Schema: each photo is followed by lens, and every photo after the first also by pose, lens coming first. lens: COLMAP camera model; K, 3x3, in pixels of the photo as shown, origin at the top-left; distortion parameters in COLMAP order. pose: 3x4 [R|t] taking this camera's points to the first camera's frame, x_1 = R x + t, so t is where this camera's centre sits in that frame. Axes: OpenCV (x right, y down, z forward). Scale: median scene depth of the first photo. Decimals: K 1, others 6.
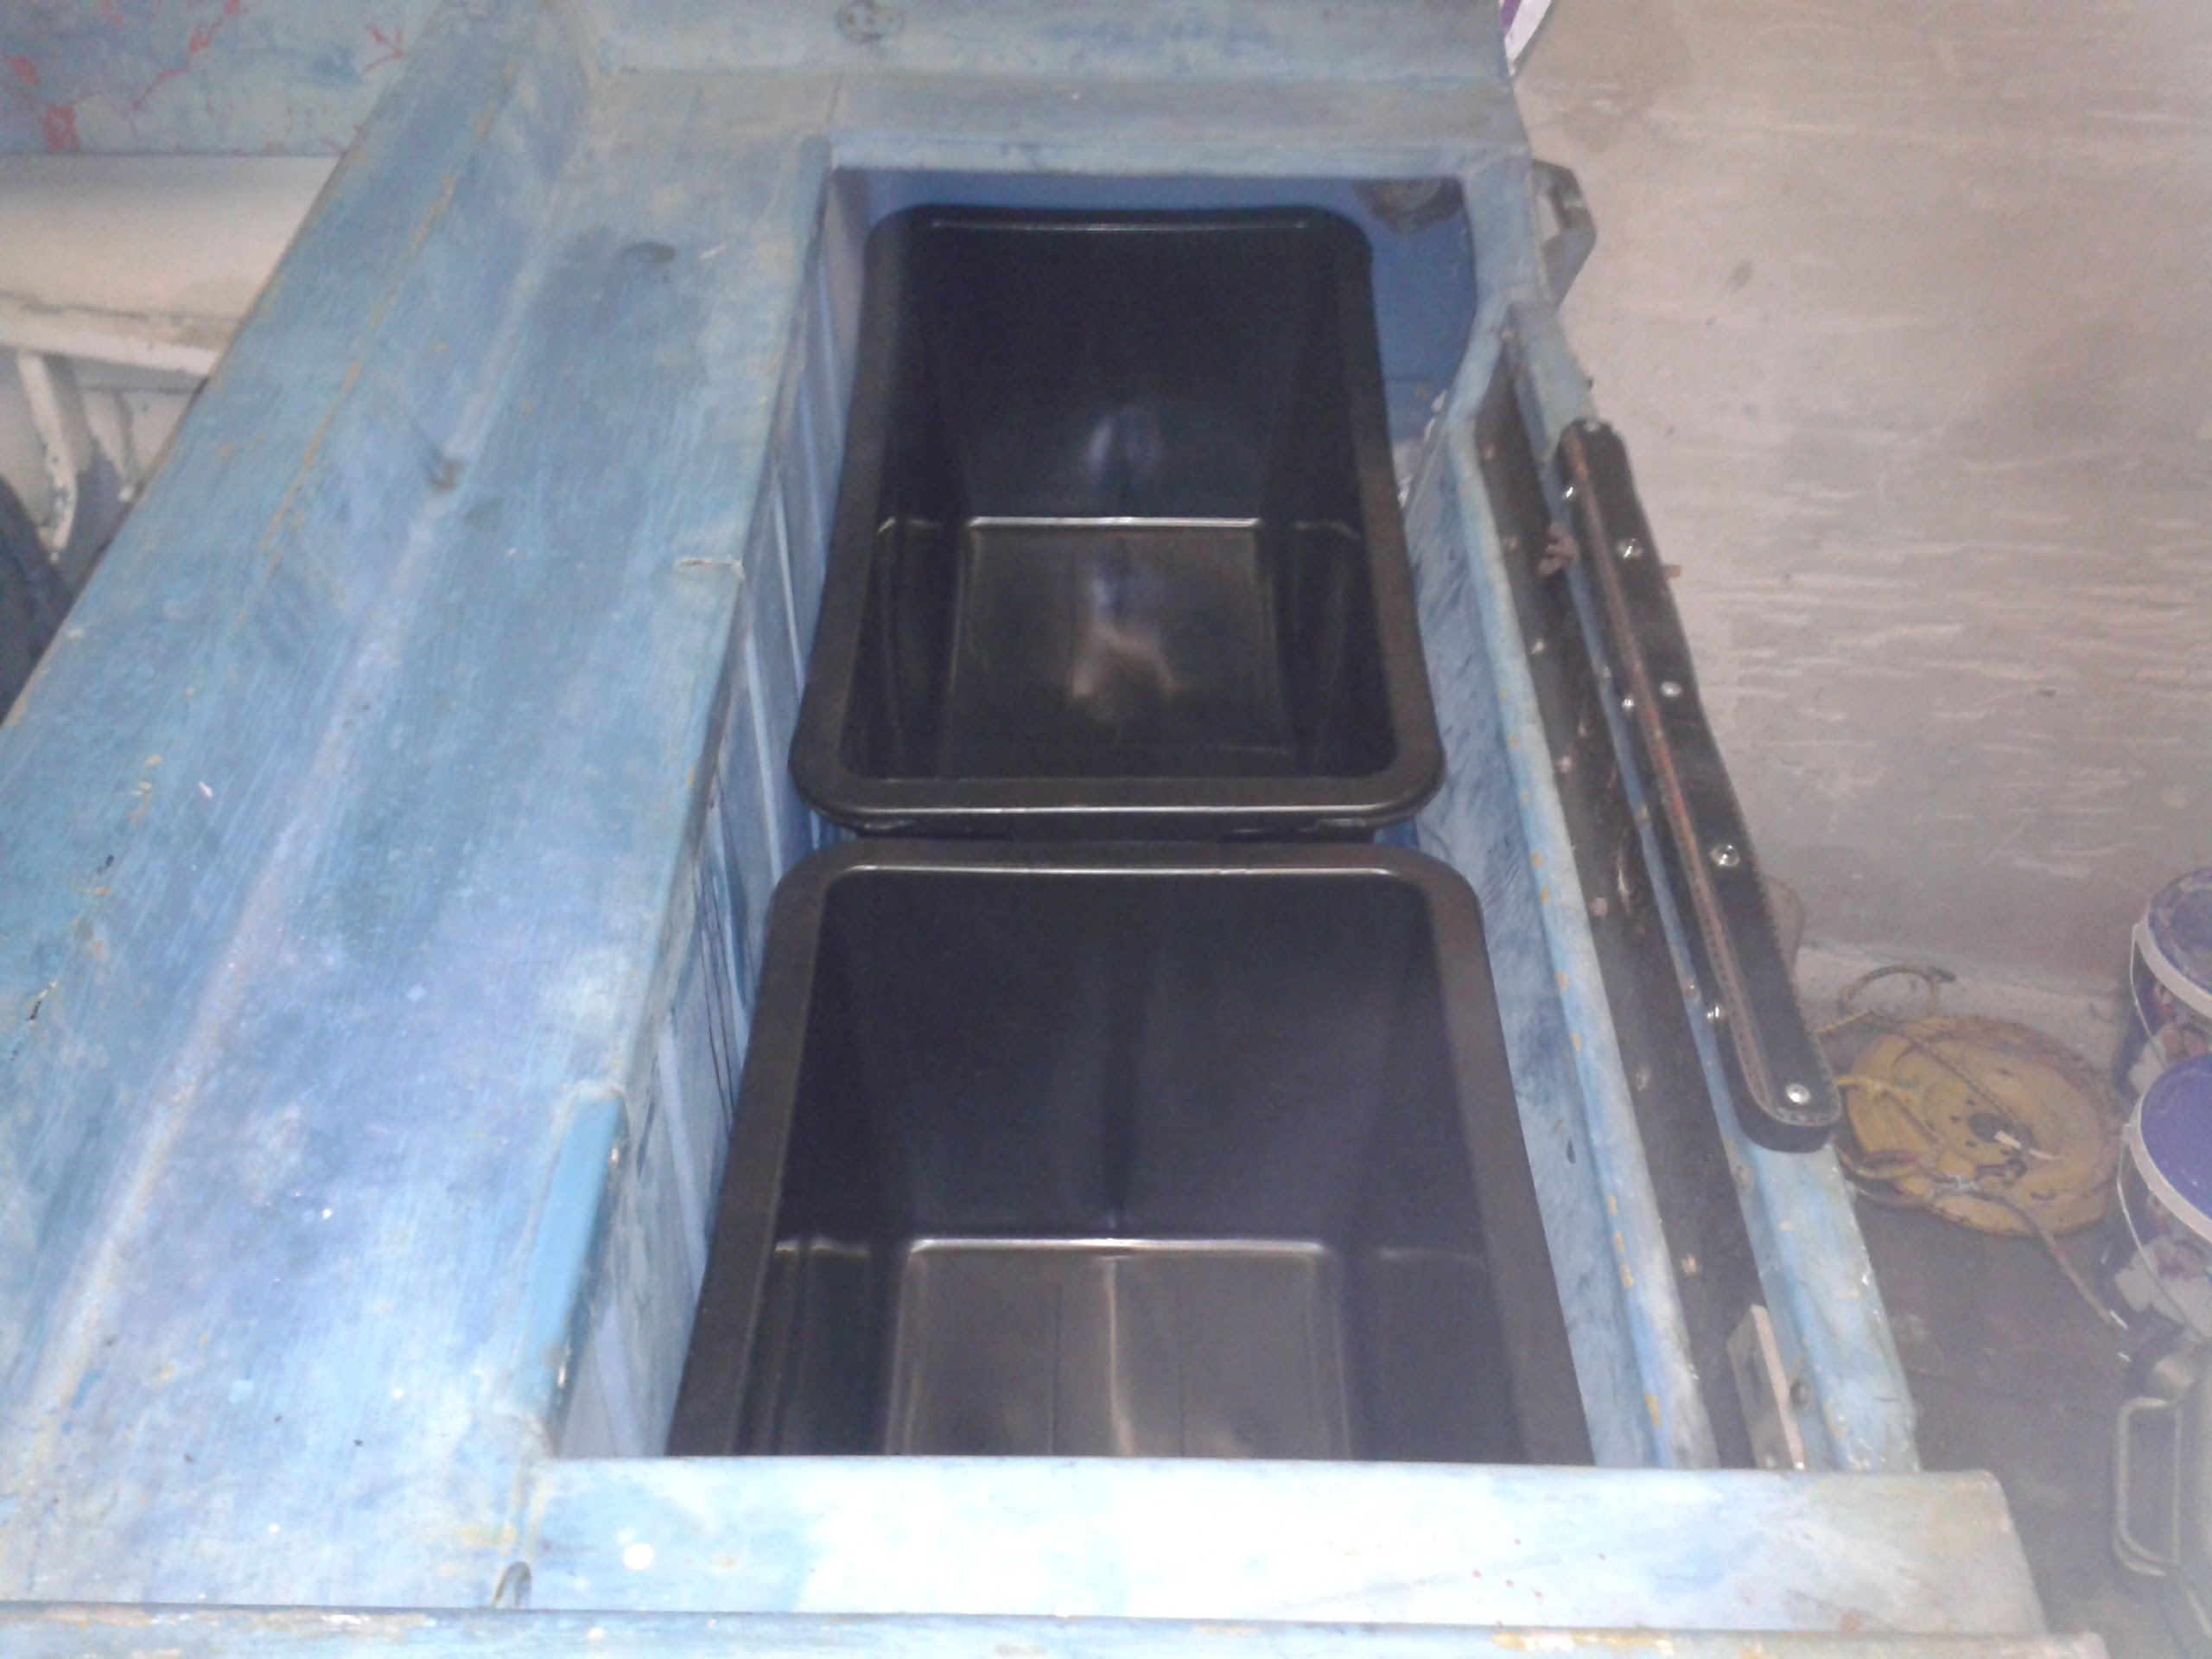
lens RADIAL K [[2110.9, 0, 1172.3], [0, 2110.9, 831.4], [0, 0, 1]] dist [0.024957, -0.236983]
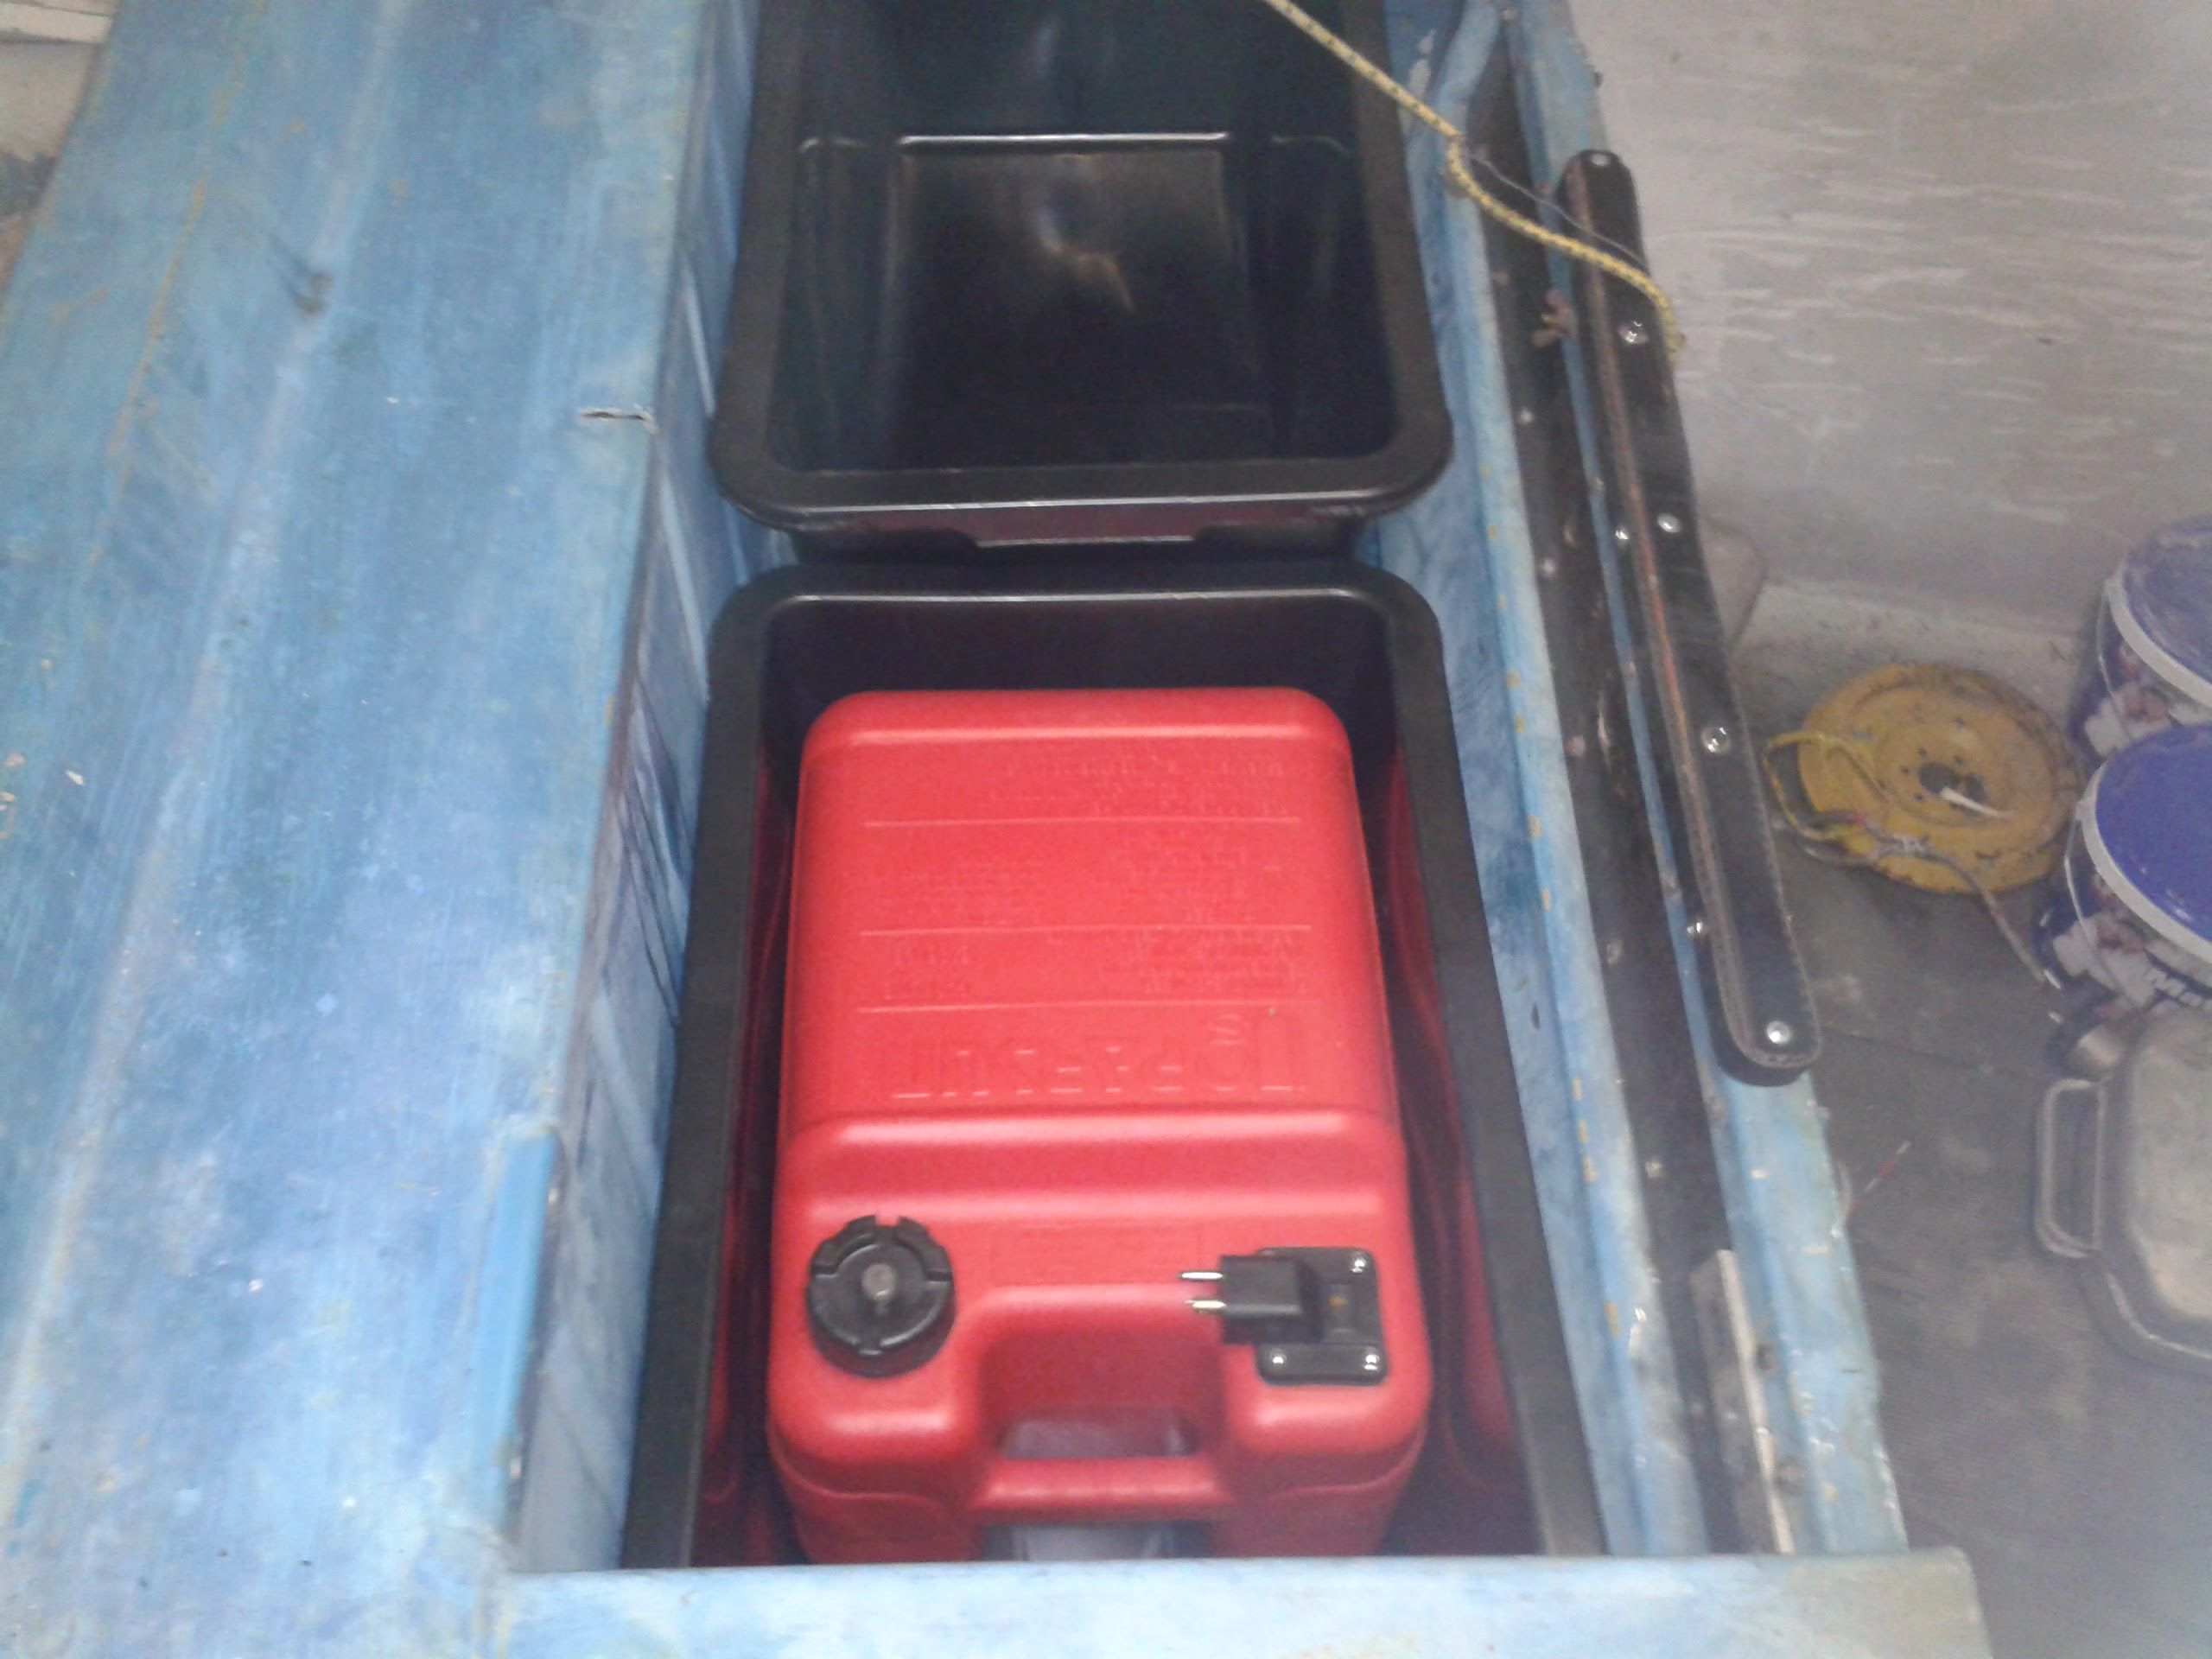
lens RADIAL K [[2110.9, 0, 1172.3], [0, 2110.9, 831.4], [0, 0, 1]] dist [0.024957, -0.236983]
pose [[0.999513, 0.004921, 0.030830, -0.011613], [-0.012856, 0.964758, 0.262825, -0.204864], [-0.028450, -0.263093, 0.964351, 0.092721]]
